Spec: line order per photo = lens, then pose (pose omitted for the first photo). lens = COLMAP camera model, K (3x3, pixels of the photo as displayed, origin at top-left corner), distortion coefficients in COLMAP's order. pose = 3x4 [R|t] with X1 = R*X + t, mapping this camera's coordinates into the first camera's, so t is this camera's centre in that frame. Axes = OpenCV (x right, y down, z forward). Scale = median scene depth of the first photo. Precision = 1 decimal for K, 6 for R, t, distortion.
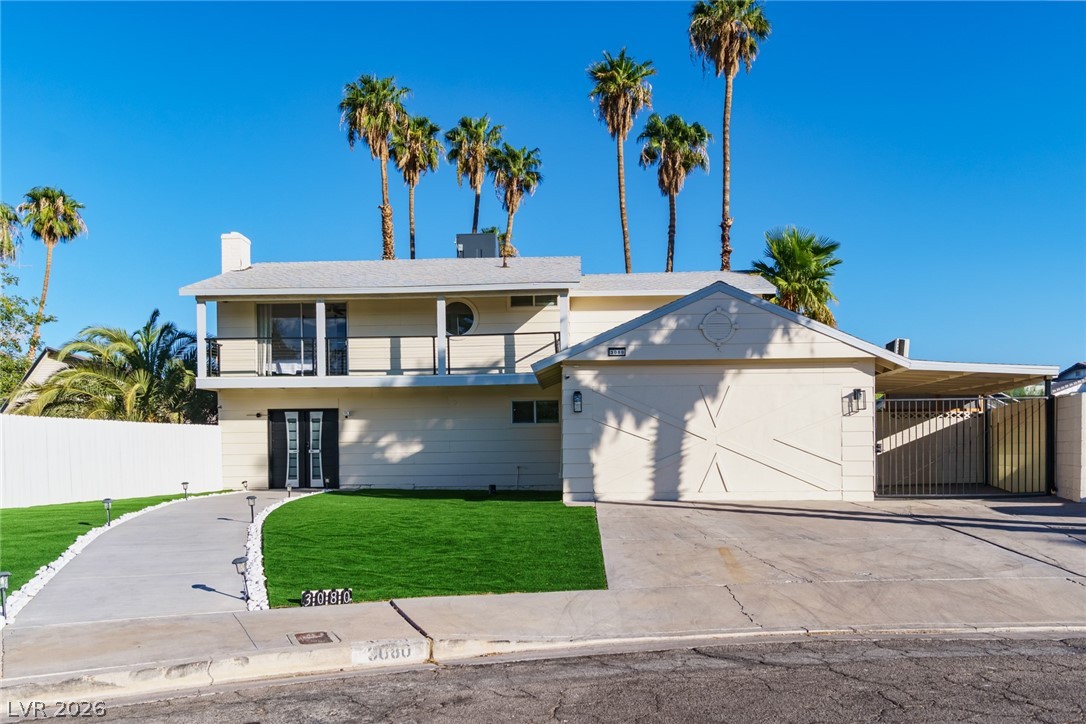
lens RADIAL K [[904.8, 0, 441.2], [0, 904.8, 450.4], [0, 0, 1]] dist [-0.002519, -0.002235]
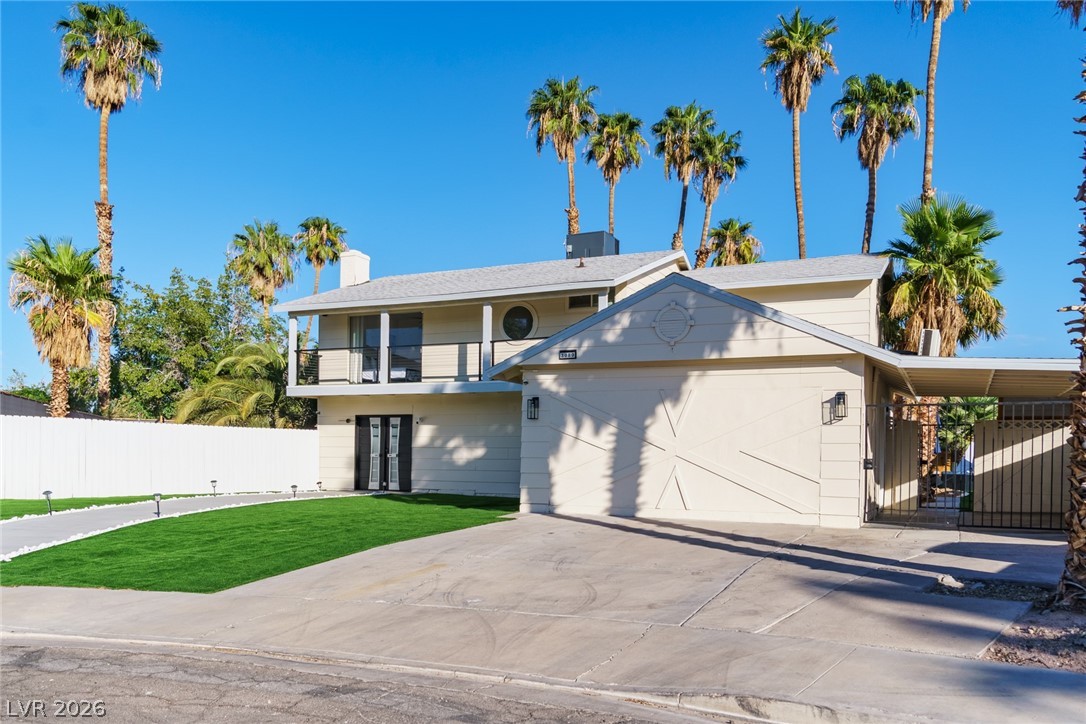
lens RADIAL K [[904.8, 0, 441.2], [0, 904.8, 450.4], [0, 0, 1]] dist [-0.002519, -0.002235]
pose [[0.916733, 0.016667, -0.399154, 0.325252], [-0.018942, 0.999819, -0.001757, -0.004080], [0.399052, 0.009171, 0.916882, 0.067095]]
